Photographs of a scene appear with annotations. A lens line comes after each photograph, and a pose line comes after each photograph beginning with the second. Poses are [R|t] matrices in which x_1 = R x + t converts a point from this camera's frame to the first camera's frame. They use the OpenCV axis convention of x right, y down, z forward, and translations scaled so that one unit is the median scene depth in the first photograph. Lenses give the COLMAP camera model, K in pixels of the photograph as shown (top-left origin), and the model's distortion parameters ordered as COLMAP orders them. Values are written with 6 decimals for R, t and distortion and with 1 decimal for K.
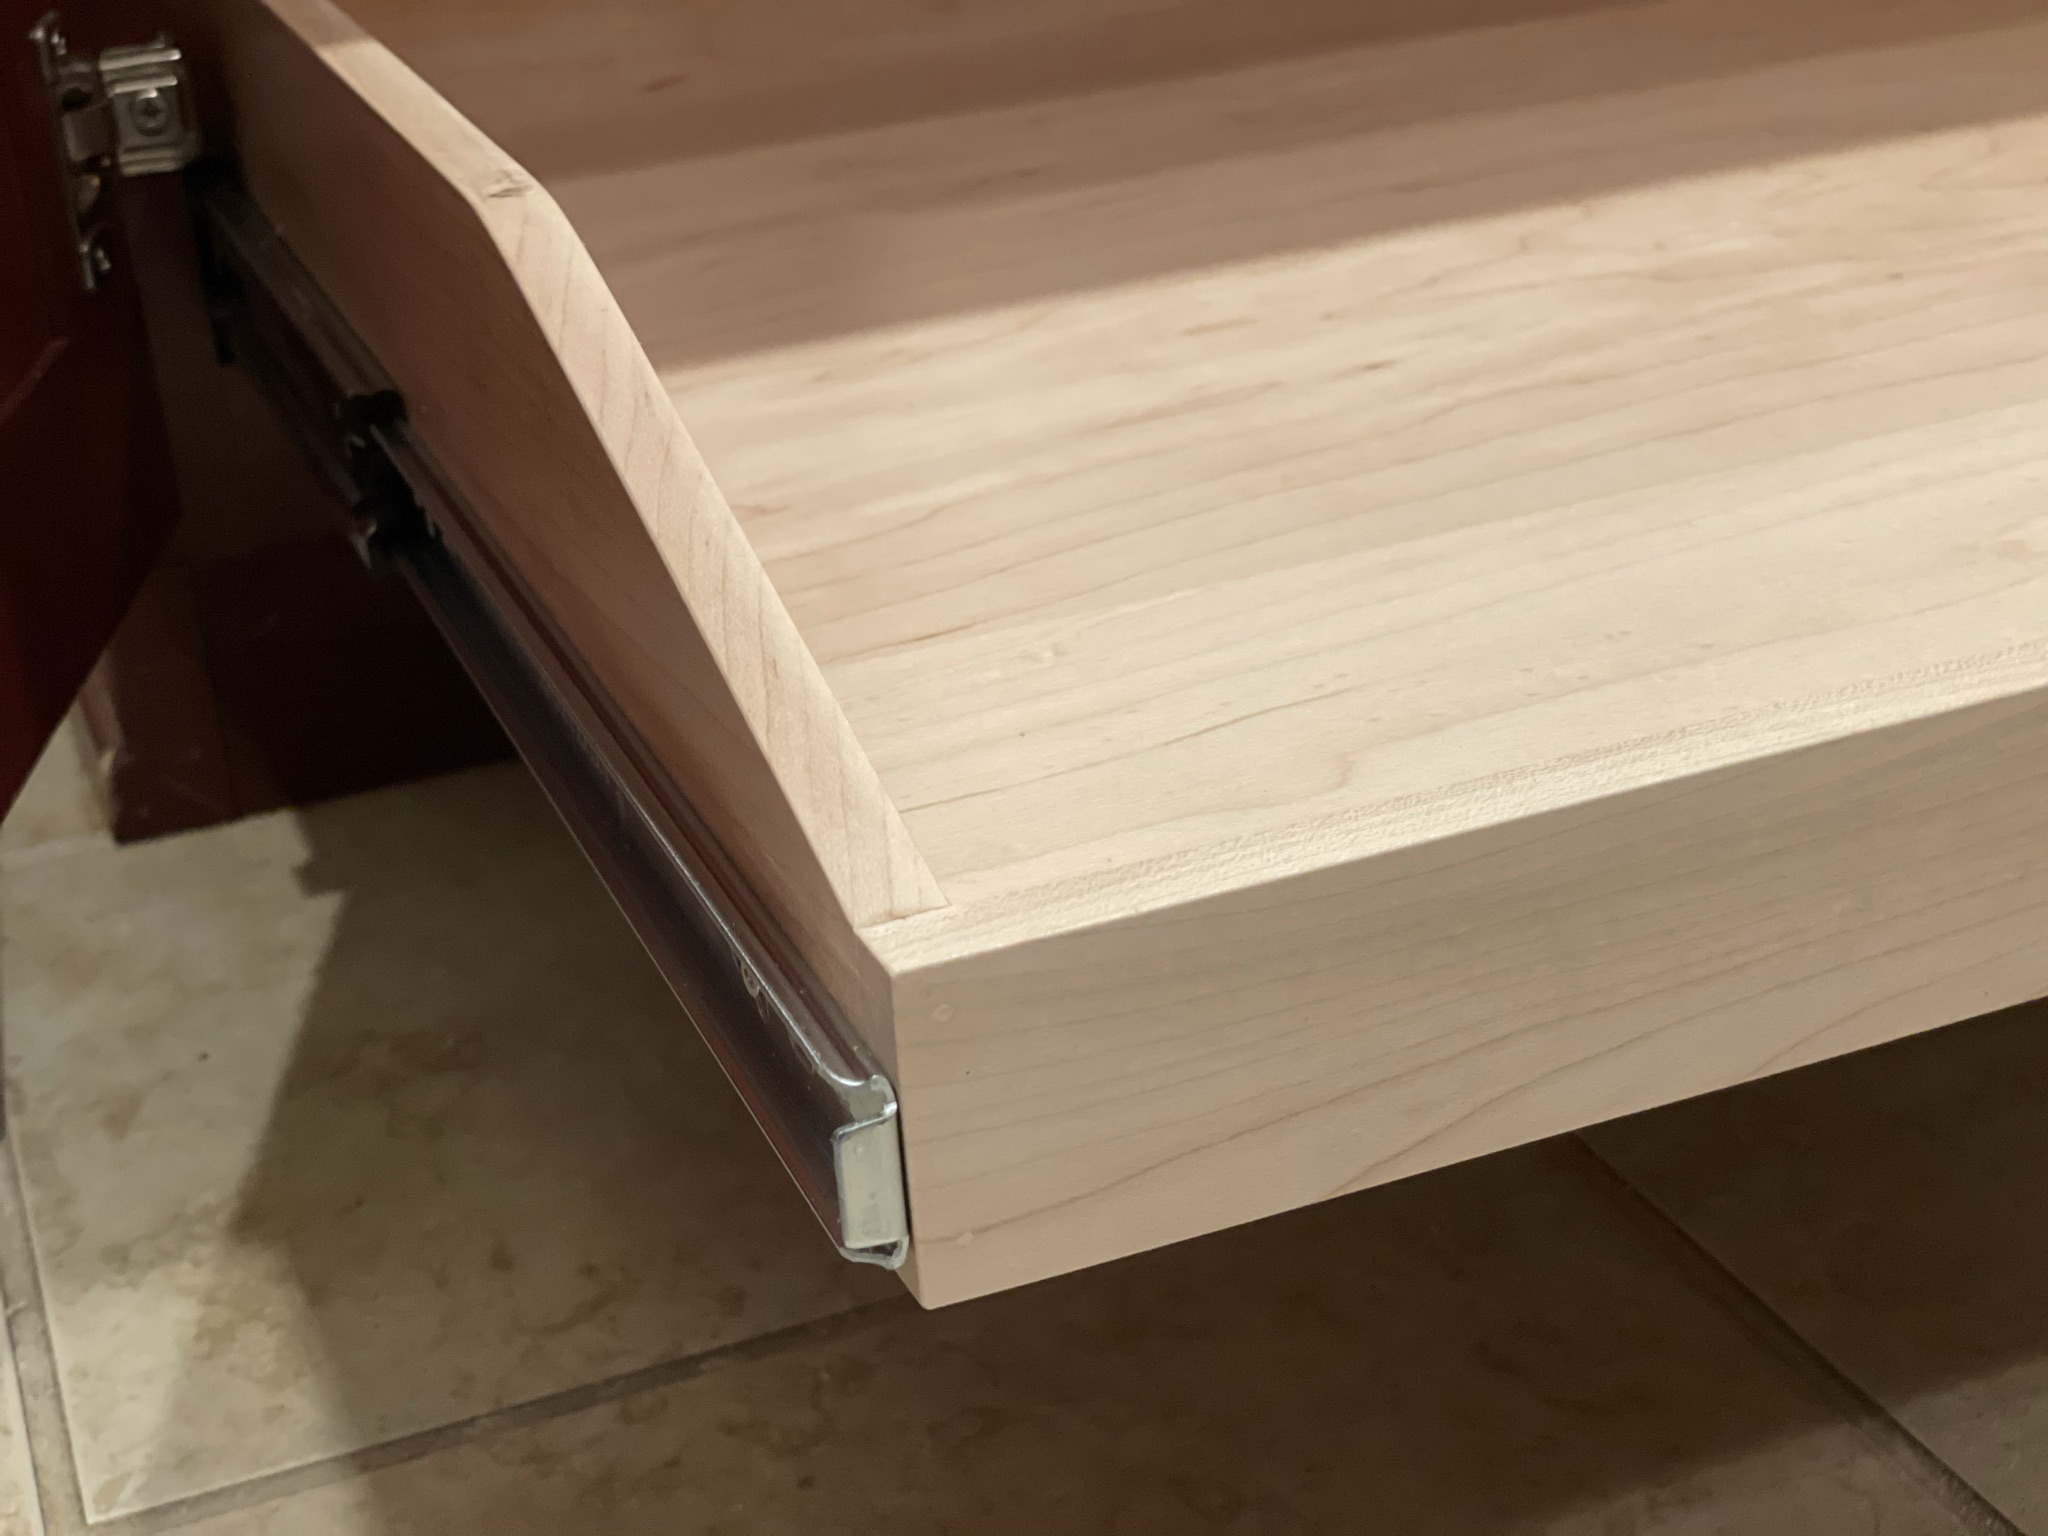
lens RADIAL K [[3119.4, 0, 1024.0], [0, 3119.4, 768.0], [0, 0, 1]] dist [0.233831, -1.036832]
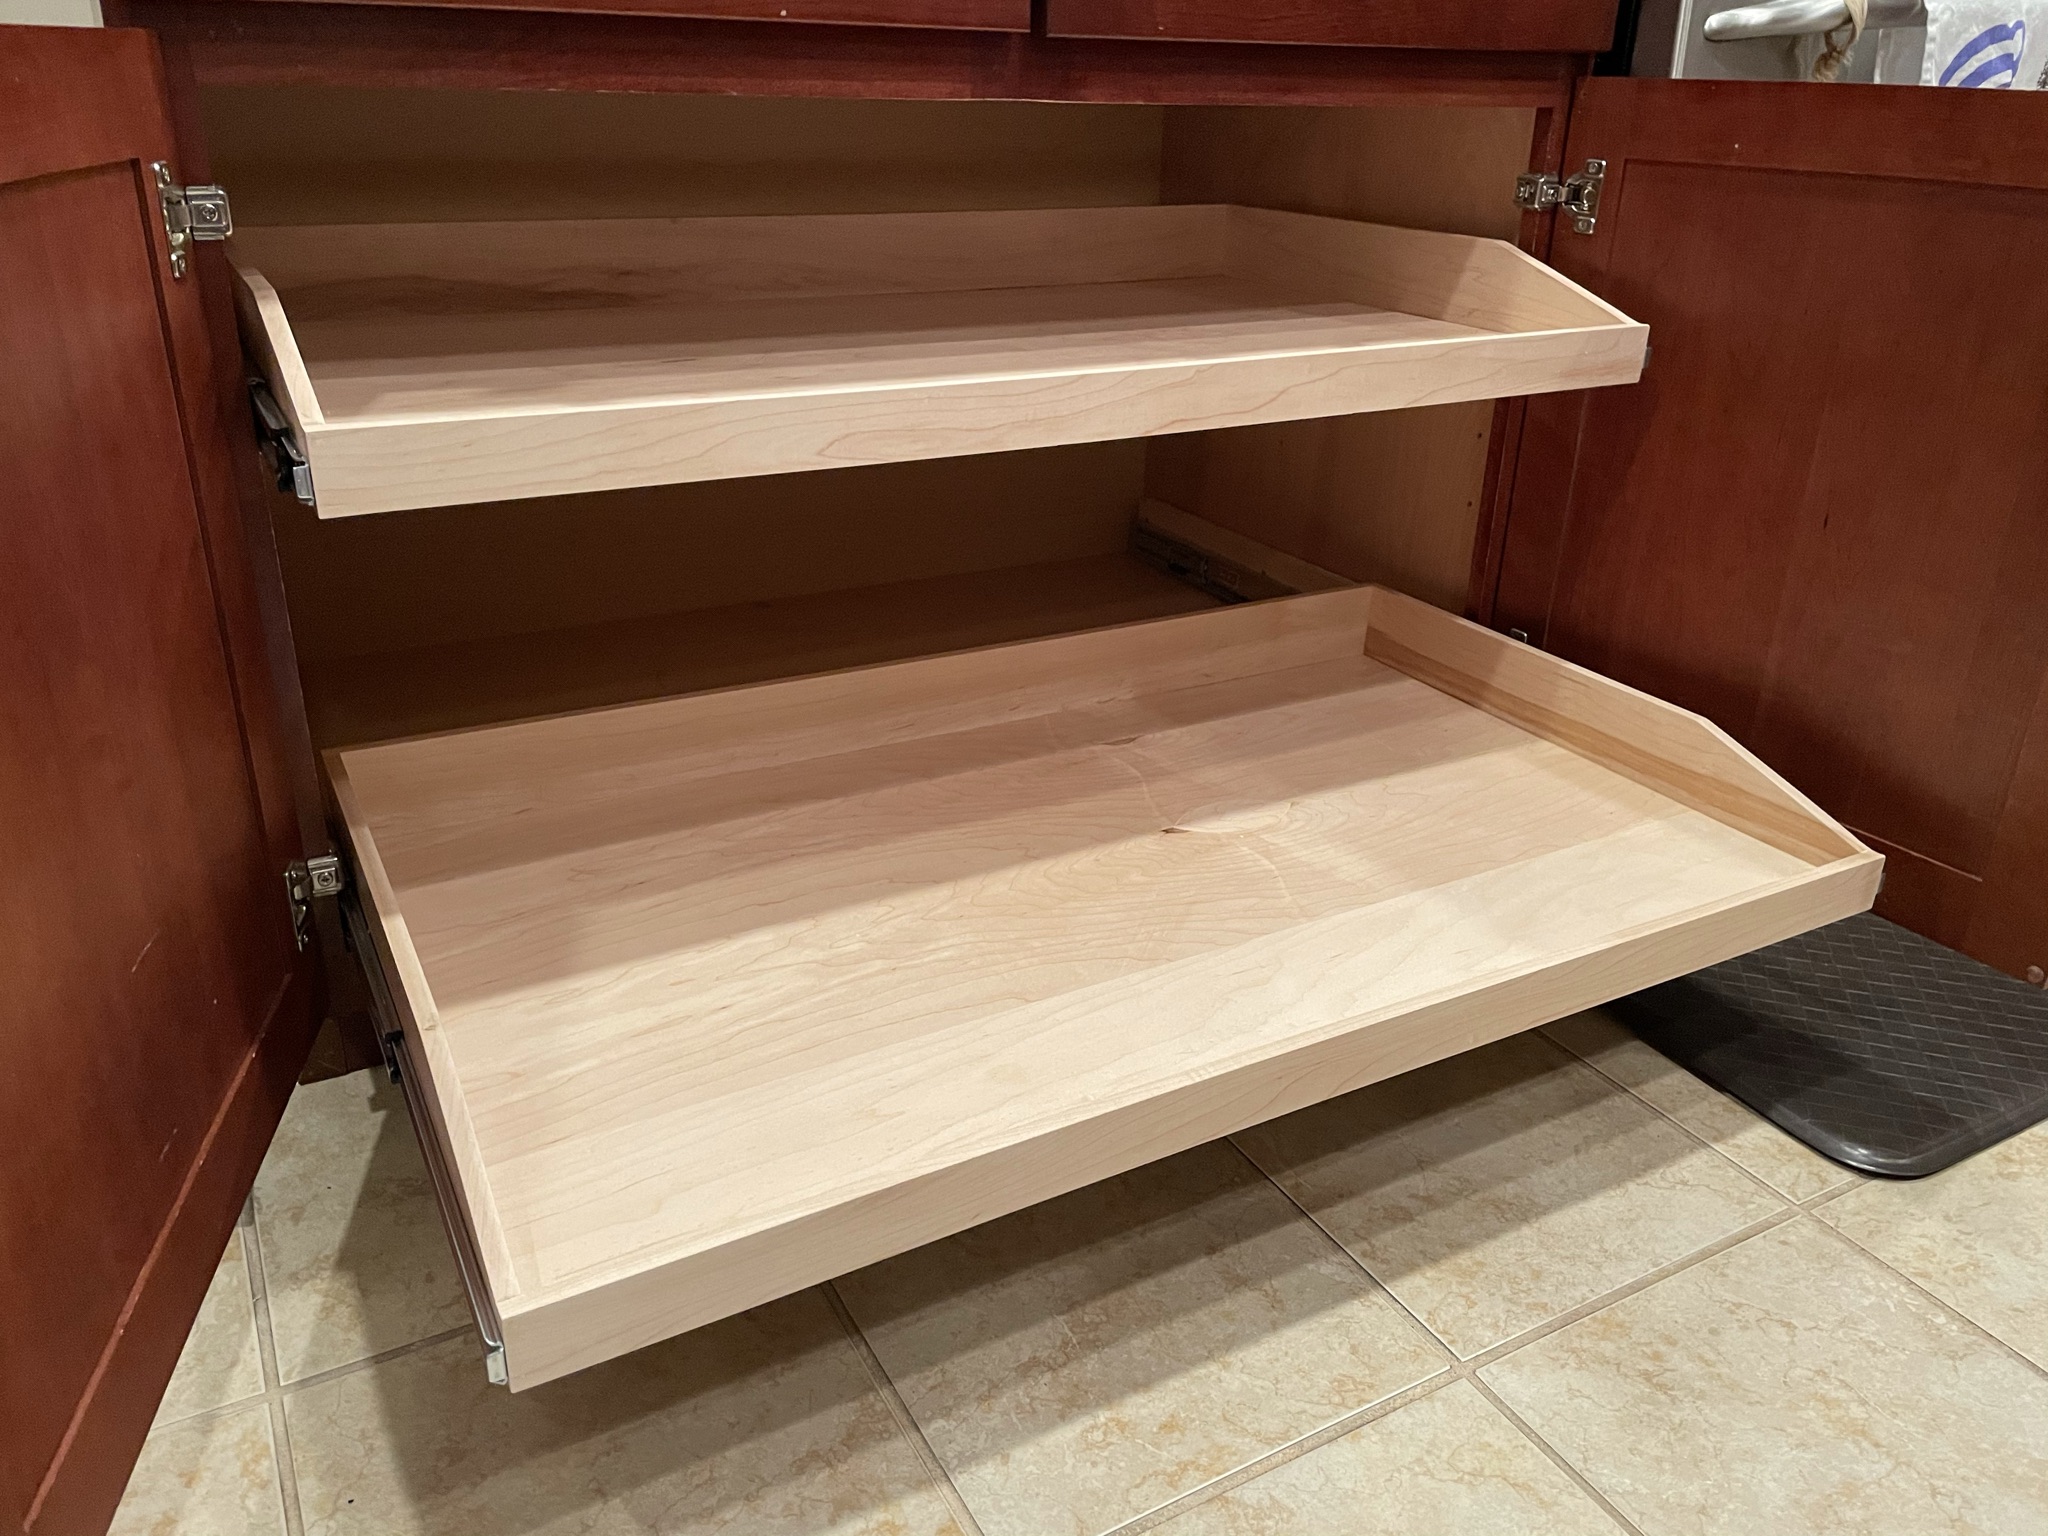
lens RADIAL K [[1537.6, 0, 1024.0], [0, 1537.6, 768.0], [0, 0, 1]] dist [0.141652, -0.179209]
pose [[0.987521, 0.036373, 0.153230, 0.154193], [-0.034472, 0.999292, -0.015045, -0.343952], [-0.153668, 0.009575, 0.988076, -0.610377]]
